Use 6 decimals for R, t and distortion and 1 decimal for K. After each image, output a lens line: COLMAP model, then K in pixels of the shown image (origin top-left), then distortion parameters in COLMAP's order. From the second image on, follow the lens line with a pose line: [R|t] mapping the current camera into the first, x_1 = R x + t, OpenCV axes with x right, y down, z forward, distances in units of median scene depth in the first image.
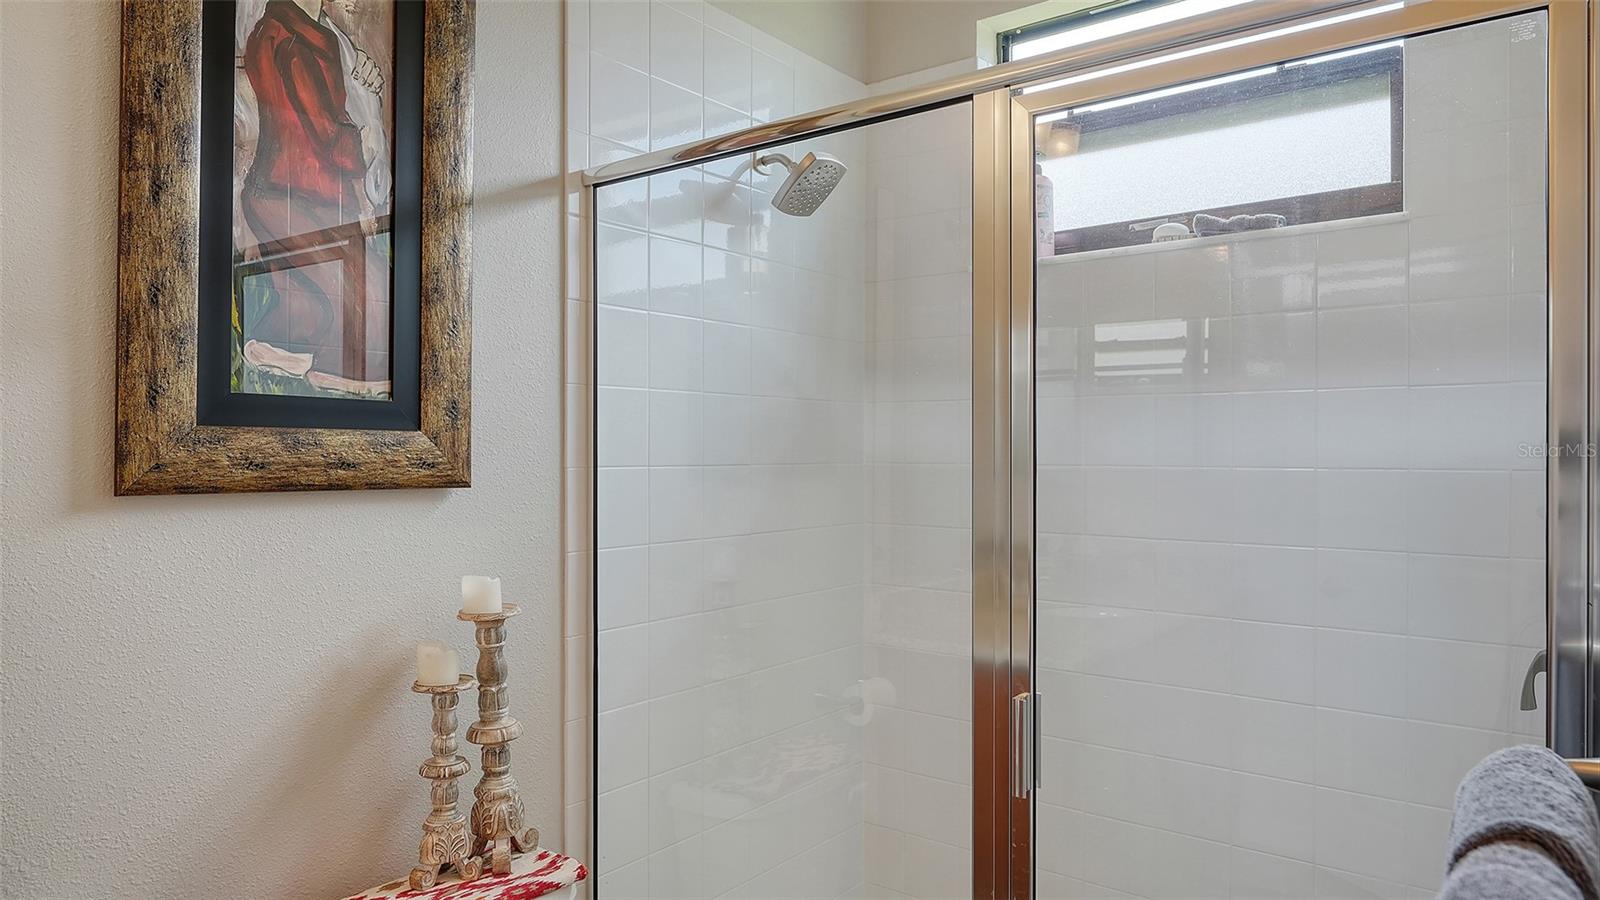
lens RADIAL K [[1018.6, 0, 799.9], [0, 1018.6, 448.9], [0, 0, 1]] dist [-0.016579, -0.002817]
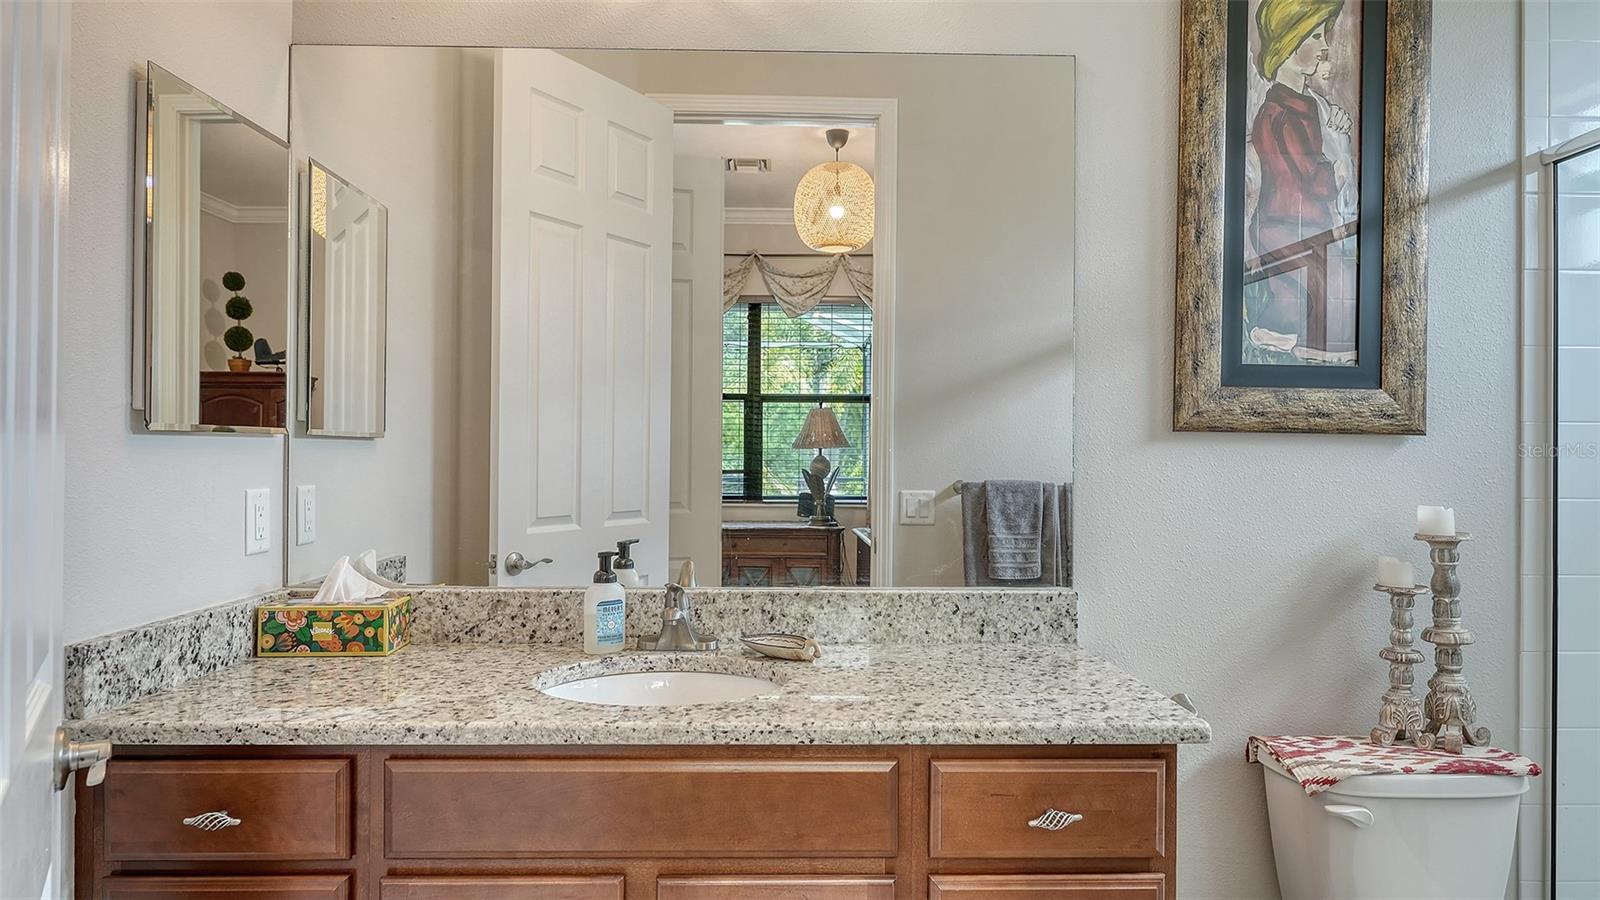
lens RADIAL K [[974.5, 0, 797.1], [0, 974.5, 446.5], [0, 0, 1]] dist [-0.002257, 0.002036]
pose [[0.638480, 0.003498, -0.769630, 0.100994], [-0.001565, 0.999994, 0.003247, 0.053028], [0.769637, -0.000869, 0.638481, -0.351754]]
